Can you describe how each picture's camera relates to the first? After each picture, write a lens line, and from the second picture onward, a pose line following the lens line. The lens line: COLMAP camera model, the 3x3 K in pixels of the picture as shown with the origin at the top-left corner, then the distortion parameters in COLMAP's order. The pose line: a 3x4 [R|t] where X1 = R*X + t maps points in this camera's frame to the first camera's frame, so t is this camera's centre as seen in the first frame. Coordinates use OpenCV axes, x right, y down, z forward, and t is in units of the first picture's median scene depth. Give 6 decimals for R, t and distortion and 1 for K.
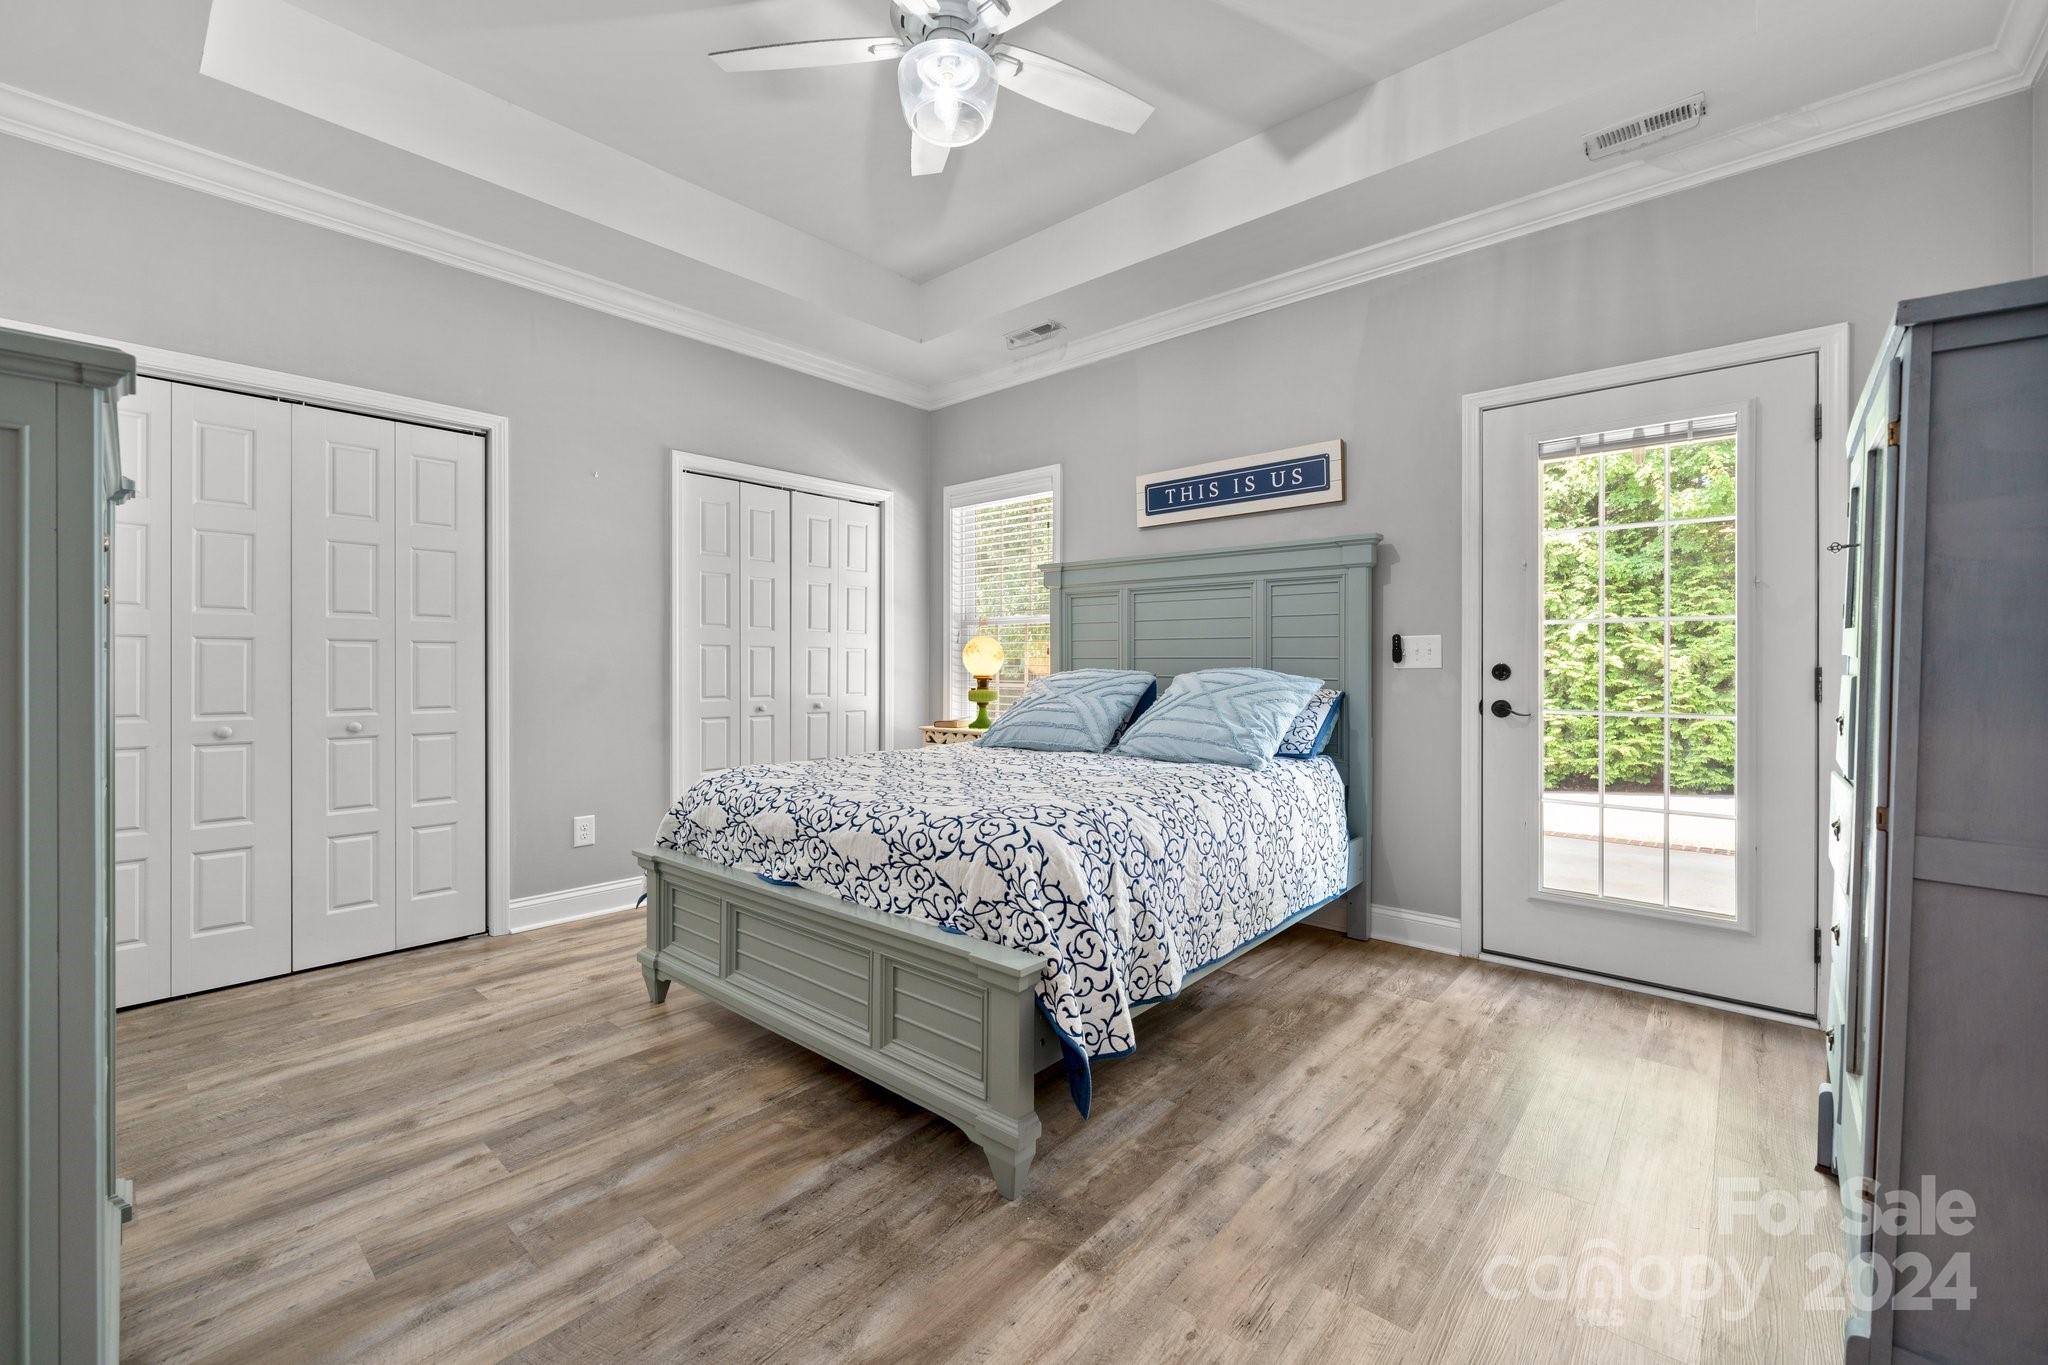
lens RADIAL K [[847.5, 0, 1013.6], [0, 847.5, 666.2], [0, 0, 1]] dist [-0.002145, -0.000064]
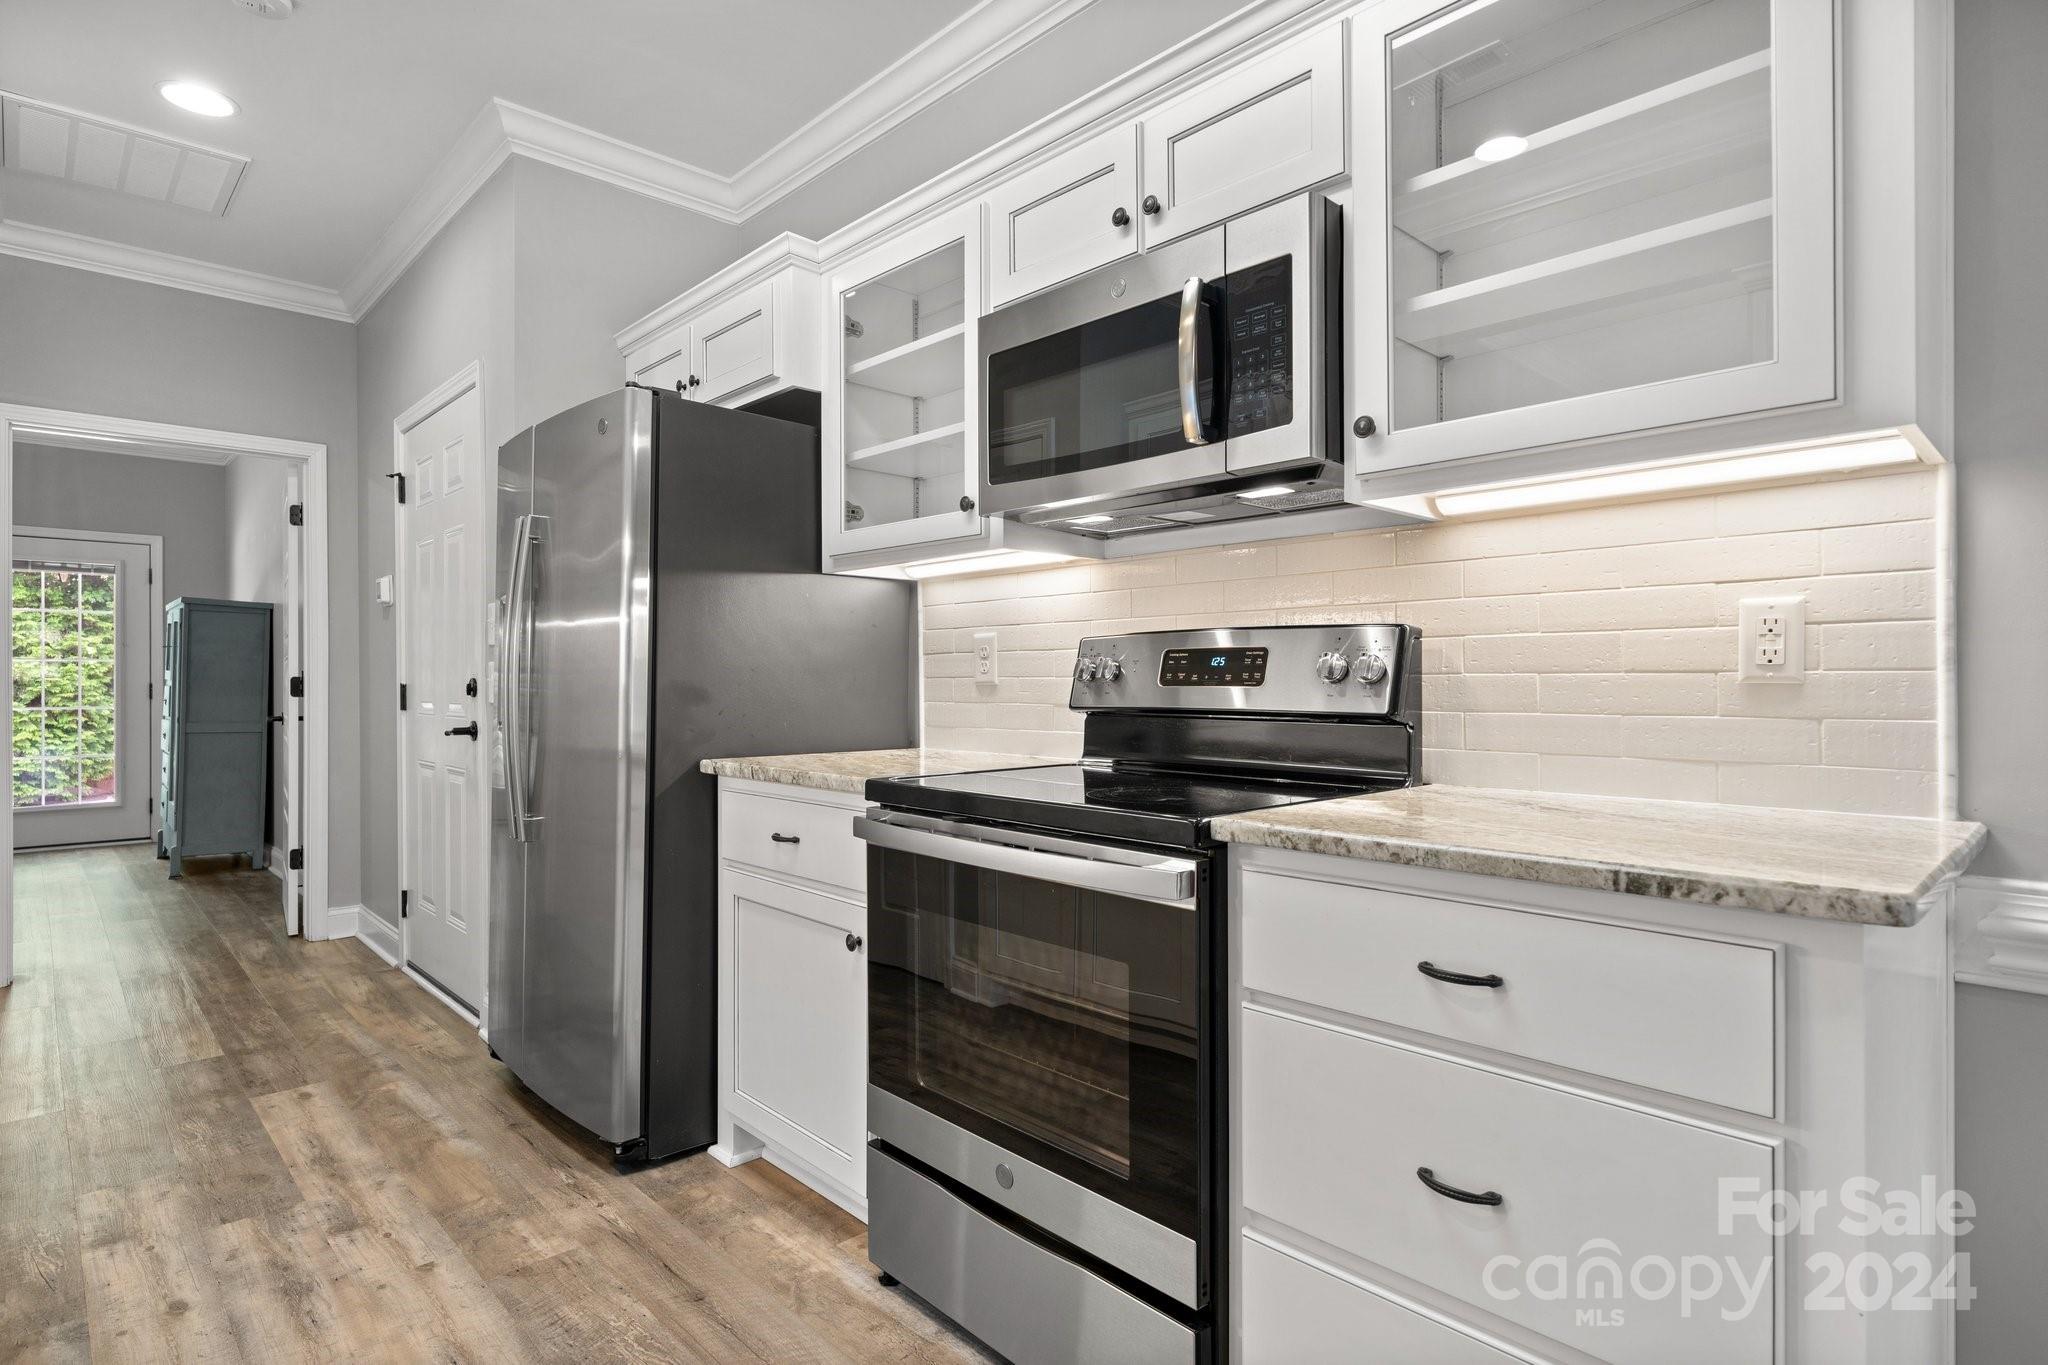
lens RADIAL K [[1054.8, 0, 1013.2], [0, 1054.8, 680.9], [0, 0, 1]] dist [0.002274, 0.001485]
pose [[0.095521, -0.000049, 0.995427, -1.260841], [0.003144, 0.999995, -0.000253, 0.001442], [-0.995422, 0.003154, 0.095521, -1.203412]]
